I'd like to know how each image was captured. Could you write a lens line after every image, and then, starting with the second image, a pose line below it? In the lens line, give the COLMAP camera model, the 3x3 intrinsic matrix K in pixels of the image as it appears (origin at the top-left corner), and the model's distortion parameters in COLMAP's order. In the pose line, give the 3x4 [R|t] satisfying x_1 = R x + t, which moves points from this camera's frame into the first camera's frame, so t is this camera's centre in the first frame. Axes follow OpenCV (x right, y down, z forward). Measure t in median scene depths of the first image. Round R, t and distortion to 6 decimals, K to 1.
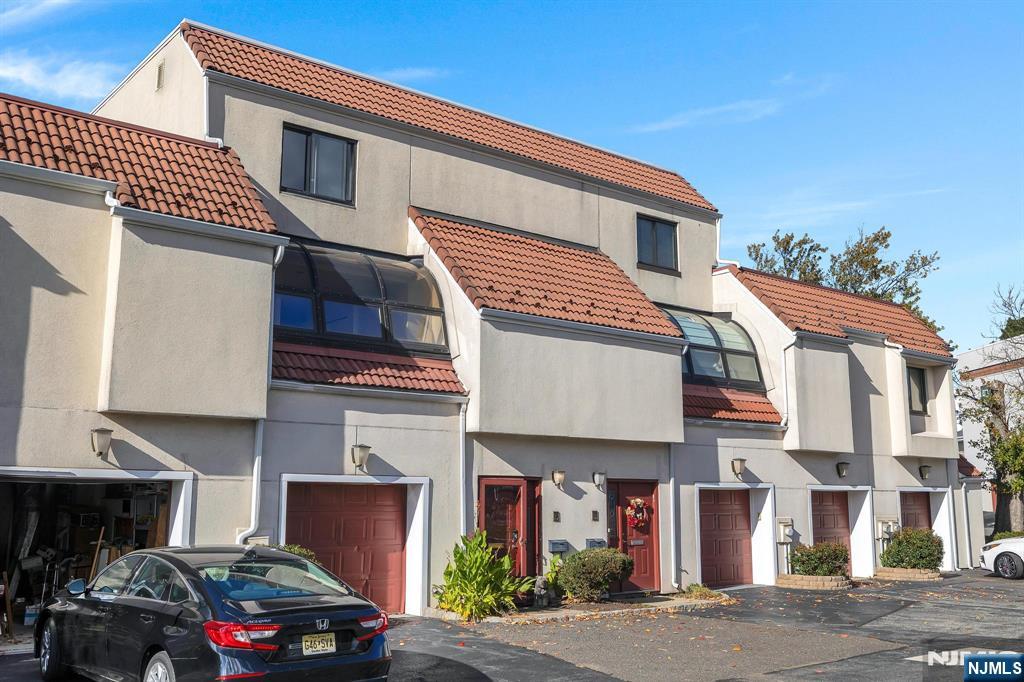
lens RADIAL K [[986.9, 0, 510.4], [0, 986.9, 338.4], [0, 0, 1]] dist [0.000140, -0.004034]
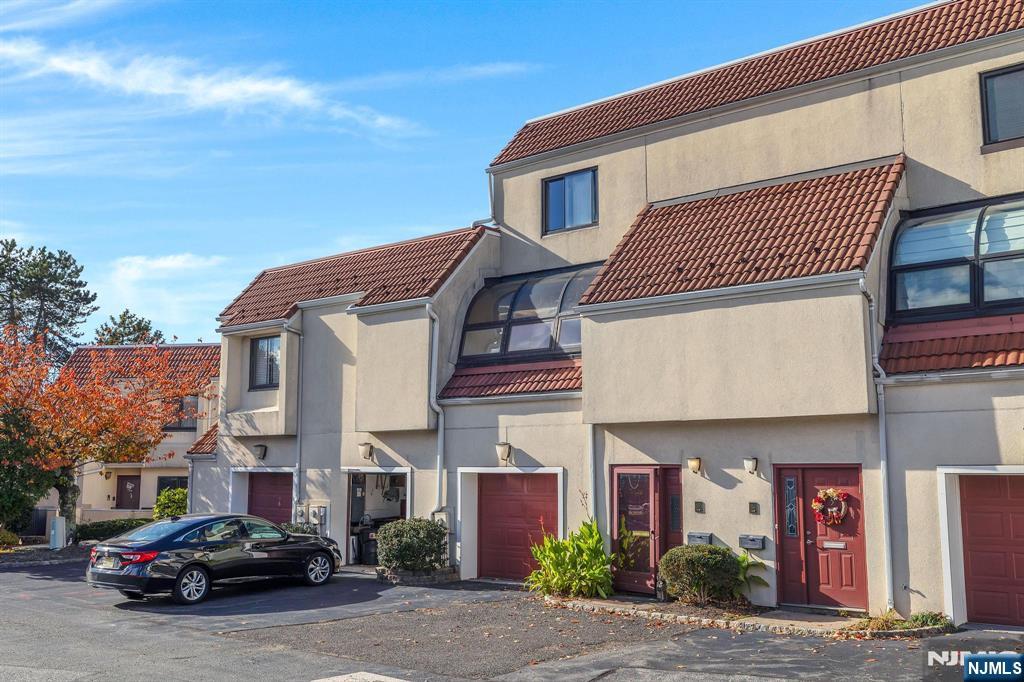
lens RADIAL K [[986.9, 0, 510.4], [0, 986.9, 338.4], [0, 0, 1]] dist [0.000140, -0.004034]
pose [[0.195929, -0.127683, -0.972270, 0.849521], [0.164140, 0.981769, -0.095854, 0.079609], [0.966783, -0.140808, 0.213315, 0.608747]]
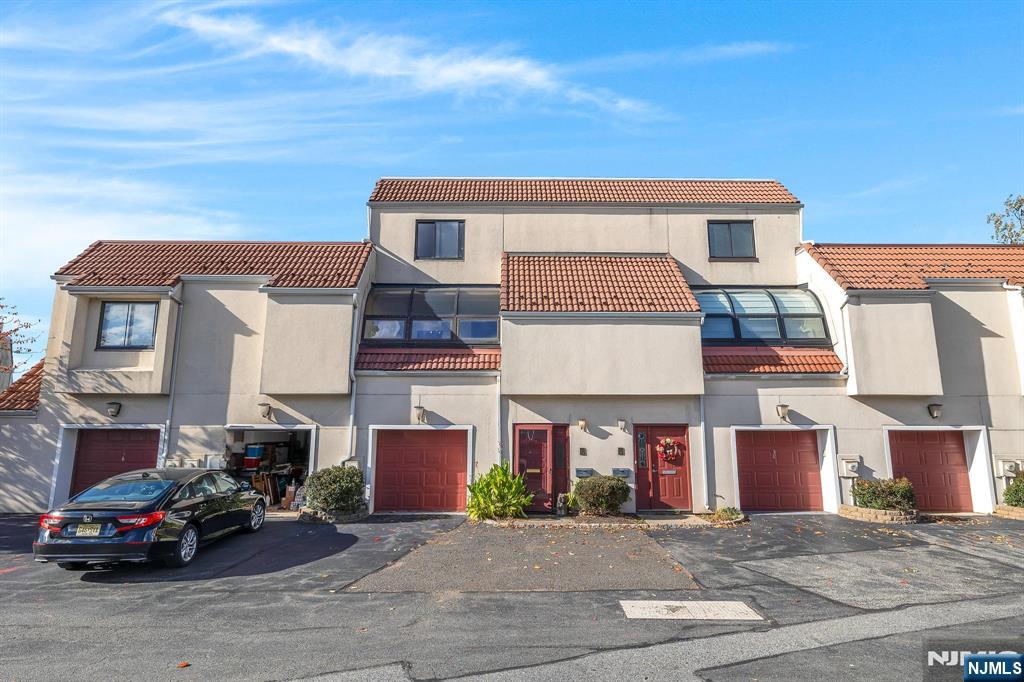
lens RADIAL K [[554.2, 0, 512.0], [0, 554.2, 341.0], [0, 0, 1]] dist [0.000924, 0.000278]
pose [[0.785187, -0.101953, -0.610809, 0.428902], [0.101515, 0.994202, -0.035451, 0.039056], [0.610882, -0.034170, 0.790984, 0.297701]]
